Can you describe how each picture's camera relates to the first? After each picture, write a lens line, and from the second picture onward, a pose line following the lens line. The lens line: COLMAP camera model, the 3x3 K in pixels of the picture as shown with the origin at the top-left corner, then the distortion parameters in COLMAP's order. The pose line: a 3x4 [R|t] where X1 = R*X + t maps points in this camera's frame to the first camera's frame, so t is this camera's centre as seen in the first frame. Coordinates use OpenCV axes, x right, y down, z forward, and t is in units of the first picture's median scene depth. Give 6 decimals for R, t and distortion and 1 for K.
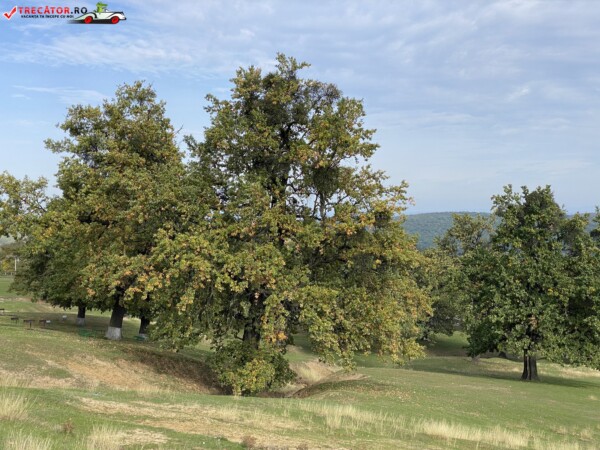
lens RADIAL K [[894.8, 0, 310.1], [0, 894.8, 206.6], [0, 0, 1]] dist [0.098486, 0.000000]
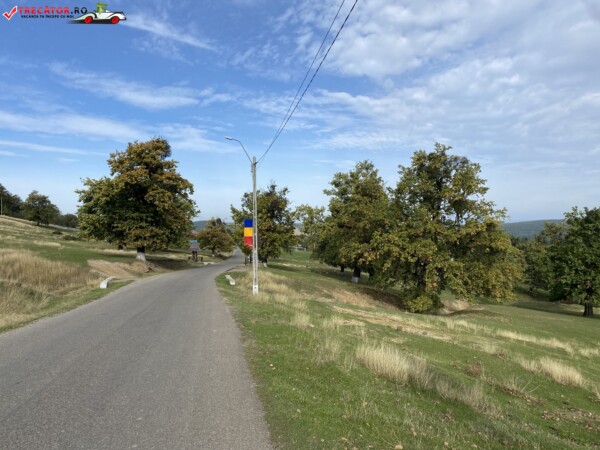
lens RADIAL K [[456.5, 0, 296.9], [0, 456.5, 225.2], [0, 0, 1]] dist [0.024141, -0.019065]
pose [[0.937812, 0.002466, -0.347135, 0.027483], [0.003896, 0.999837, 0.017626, -0.007398], [0.347122, -0.017882, 0.937649, -0.054708]]
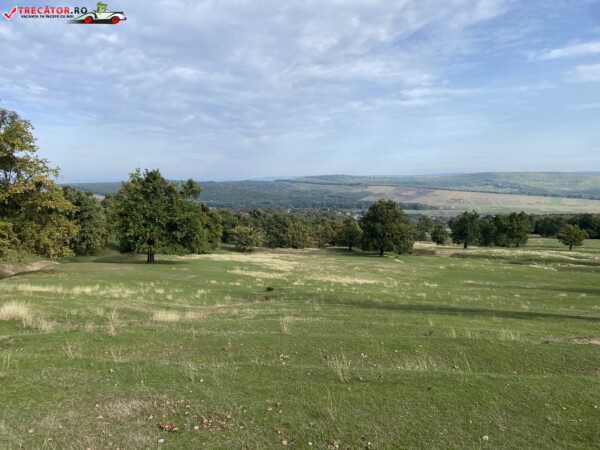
lens RADIAL K [[456.5, 0, 300.3], [0, 456.5, 223.5], [0, 0, 1]] dist [0.024141, -0.019065]
pose [[0.897036, -0.026626, 0.441154, 0.123091], [-0.018240, 0.995103, 0.097148, -0.009272], [-0.441580, -0.095192, 0.892158, -0.110568]]
